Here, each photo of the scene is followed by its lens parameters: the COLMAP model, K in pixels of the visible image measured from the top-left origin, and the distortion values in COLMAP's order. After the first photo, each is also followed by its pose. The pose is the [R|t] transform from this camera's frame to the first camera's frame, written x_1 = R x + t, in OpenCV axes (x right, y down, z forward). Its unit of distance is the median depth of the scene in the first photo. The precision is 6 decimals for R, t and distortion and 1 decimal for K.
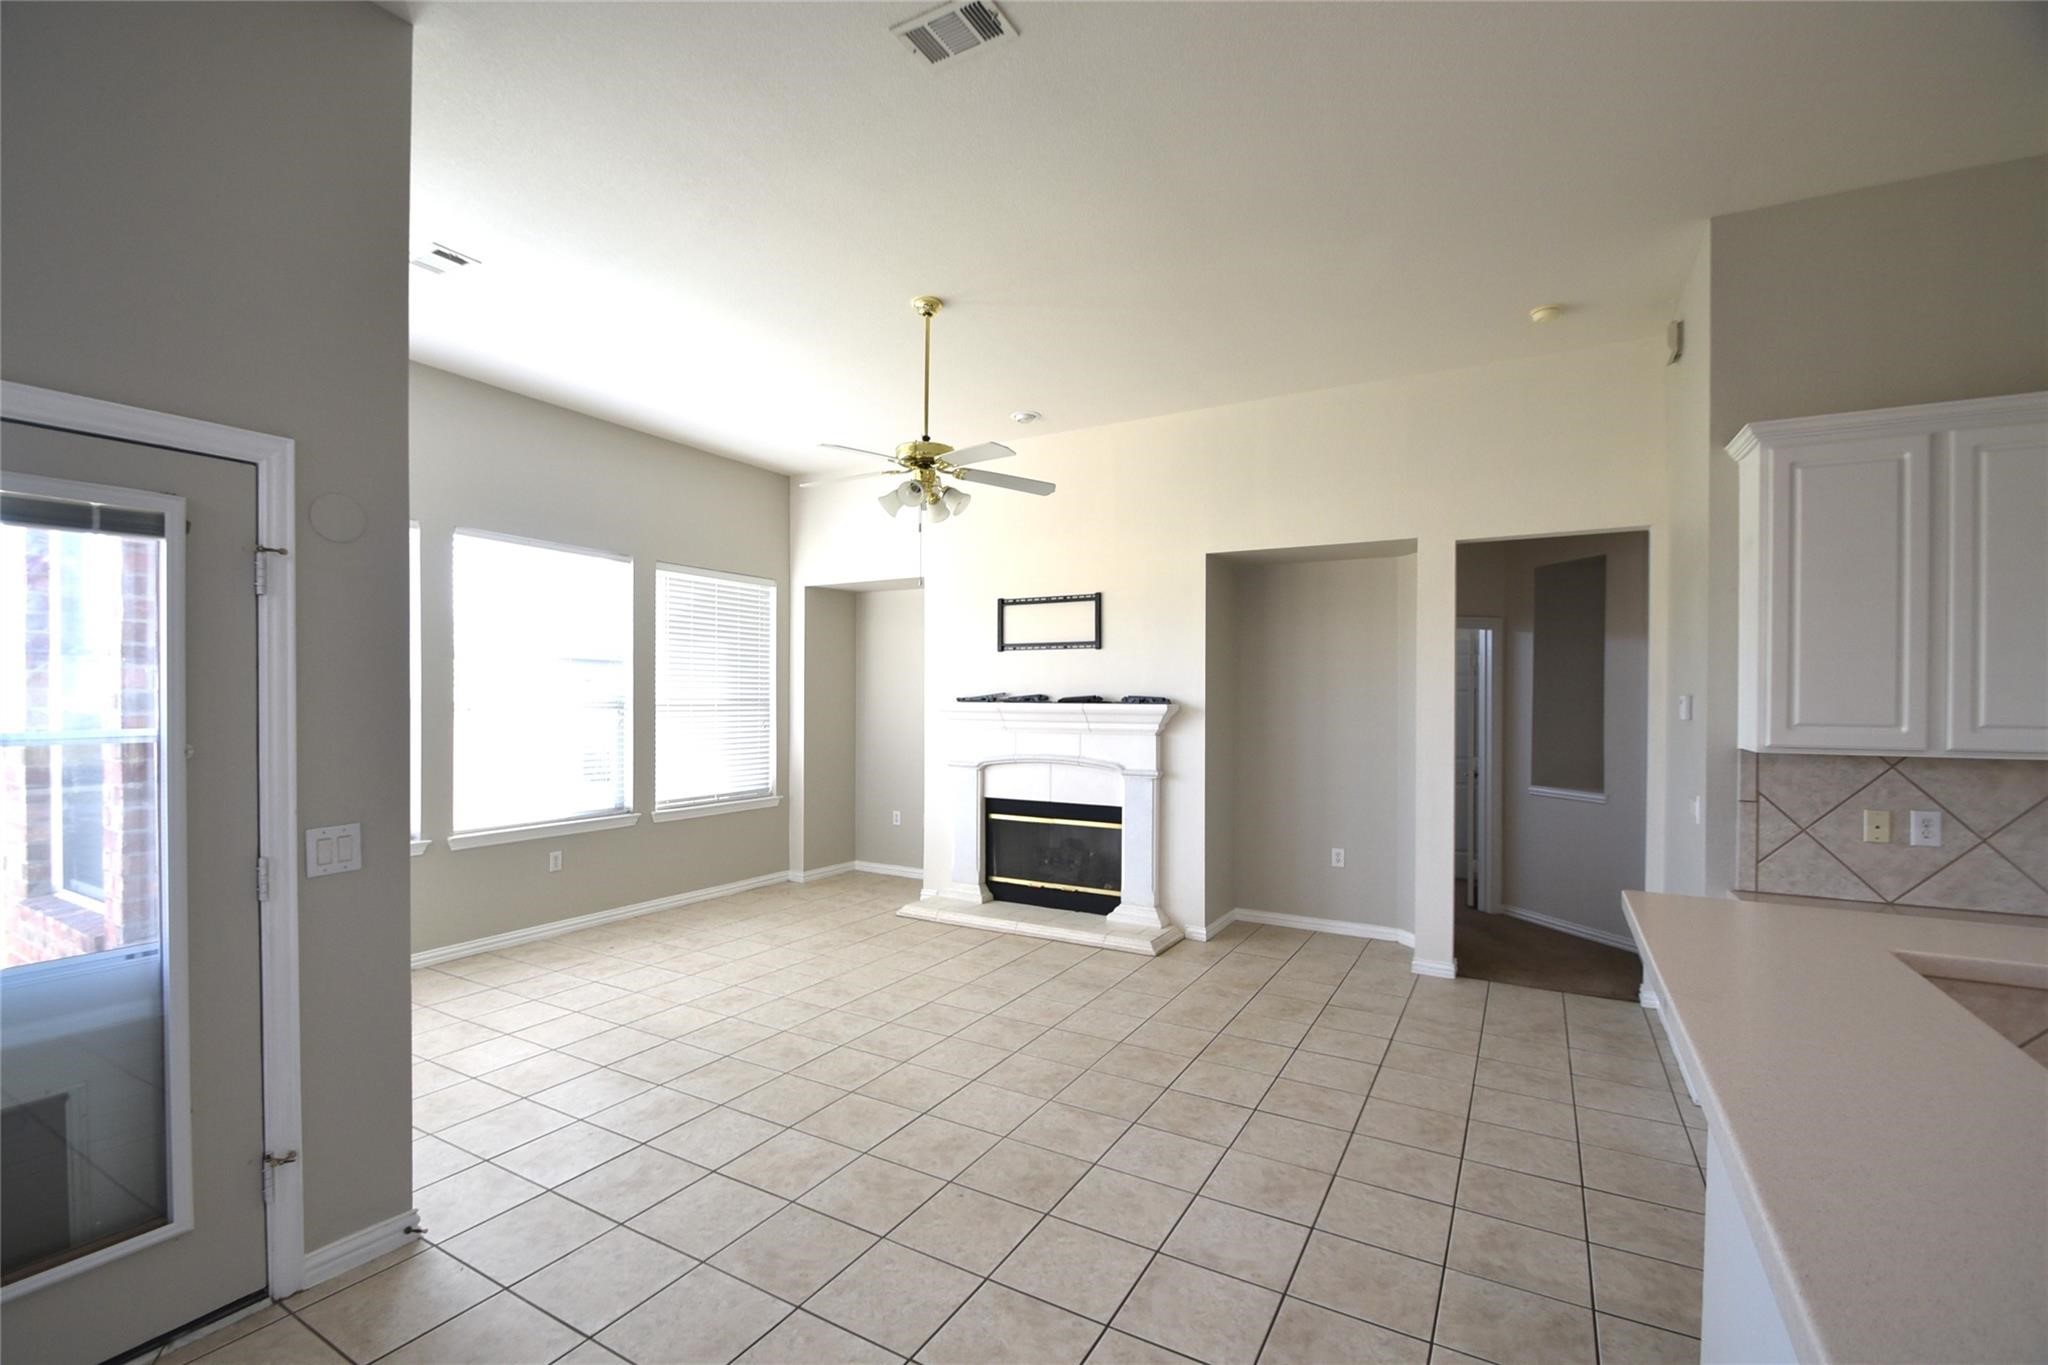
lens RADIAL K [[902.8, 0, 996.7], [0, 902.8, 704.0], [0, 0, 1]] dist [-0.004945, -0.004959]
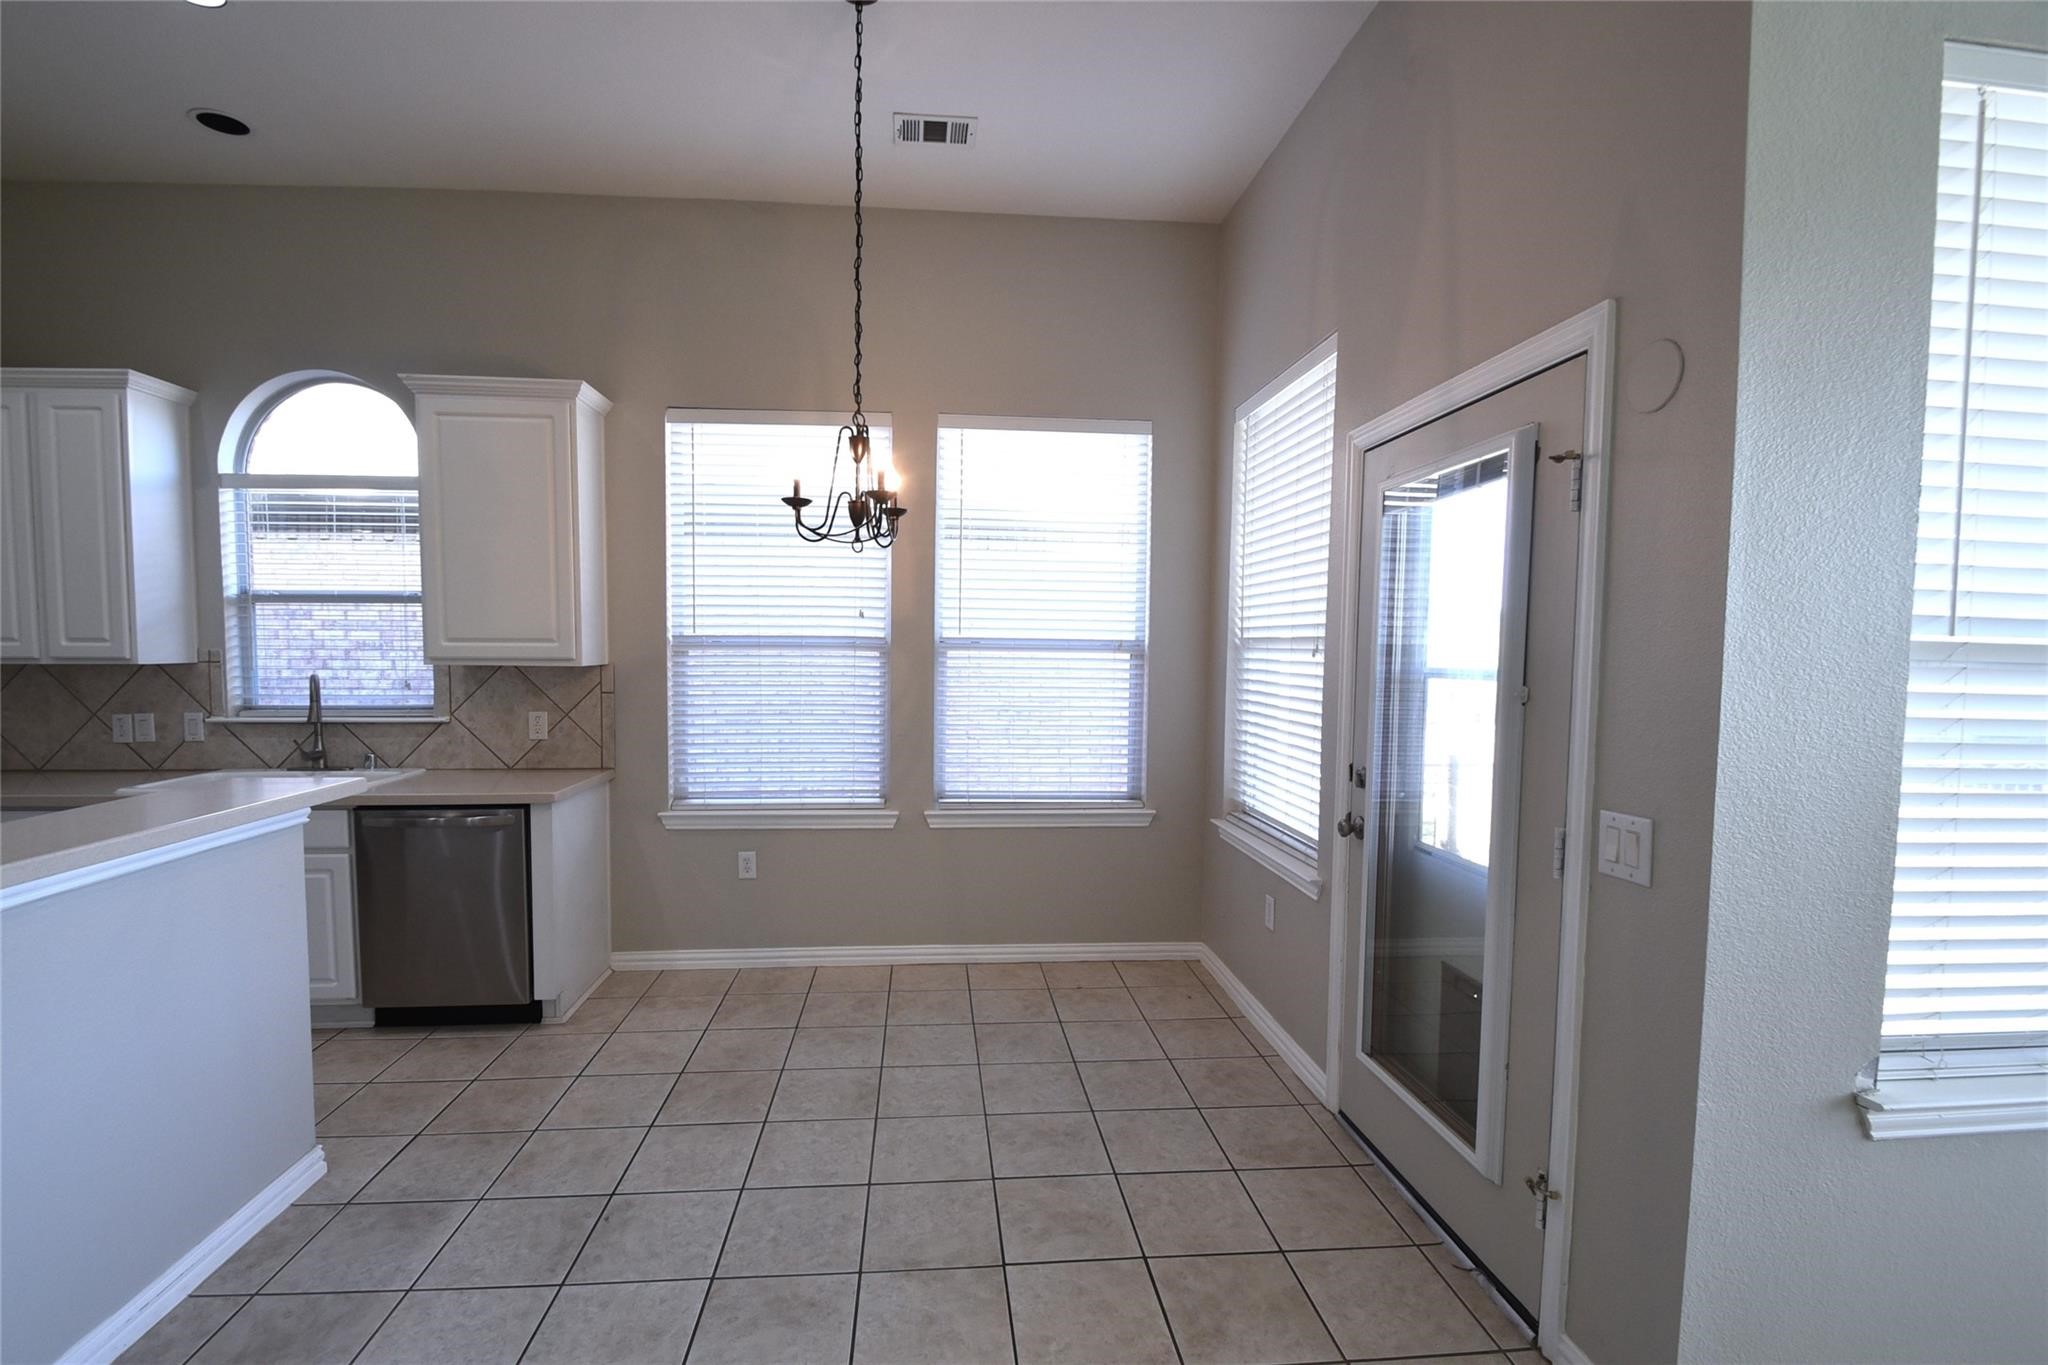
lens RADIAL K [[902.8, 0, 1017.0], [0, 902.8, 698.7], [0, 0, 1]] dist [-0.004945, -0.004959]
pose [[-0.804336, 0.010109, -0.594089, 0.040089], [-0.034617, 0.997360, 0.063839, 0.005293], [0.593166, 0.071913, -0.801862, 0.551672]]
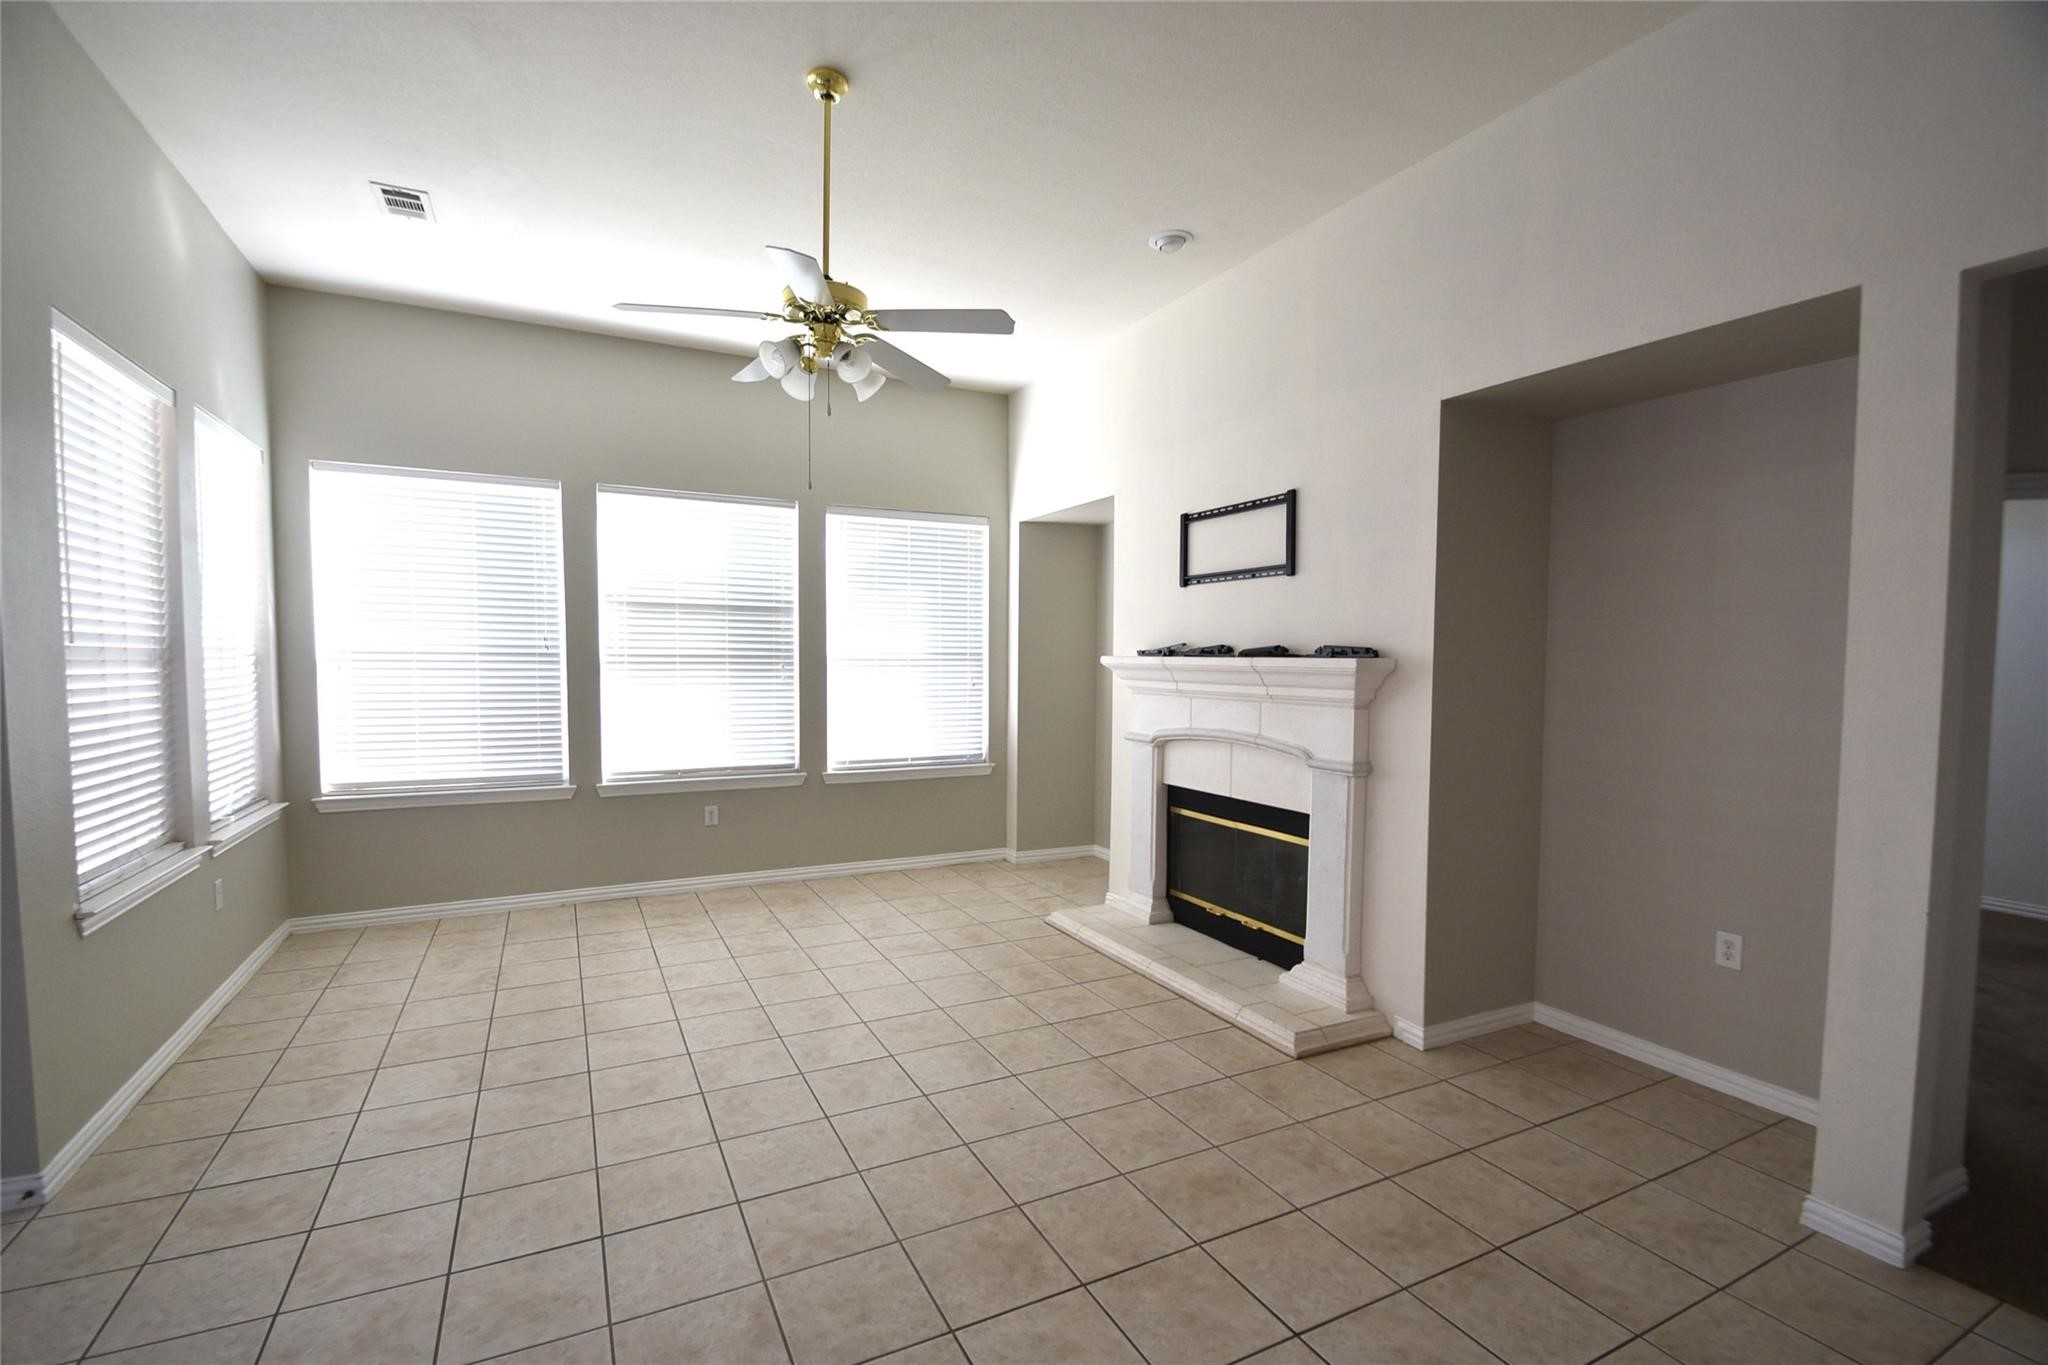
lens RADIAL K [[902.8, 0, 1001.3], [0, 902.8, 704.7], [0, 0, 1]] dist [-0.004945, -0.004959]
pose [[0.839686, 0.030465, -0.542216, 0.328820], [-0.005983, 0.998884, 0.046859, 0.004609], [0.543039, -0.036103, 0.838931, 0.360427]]
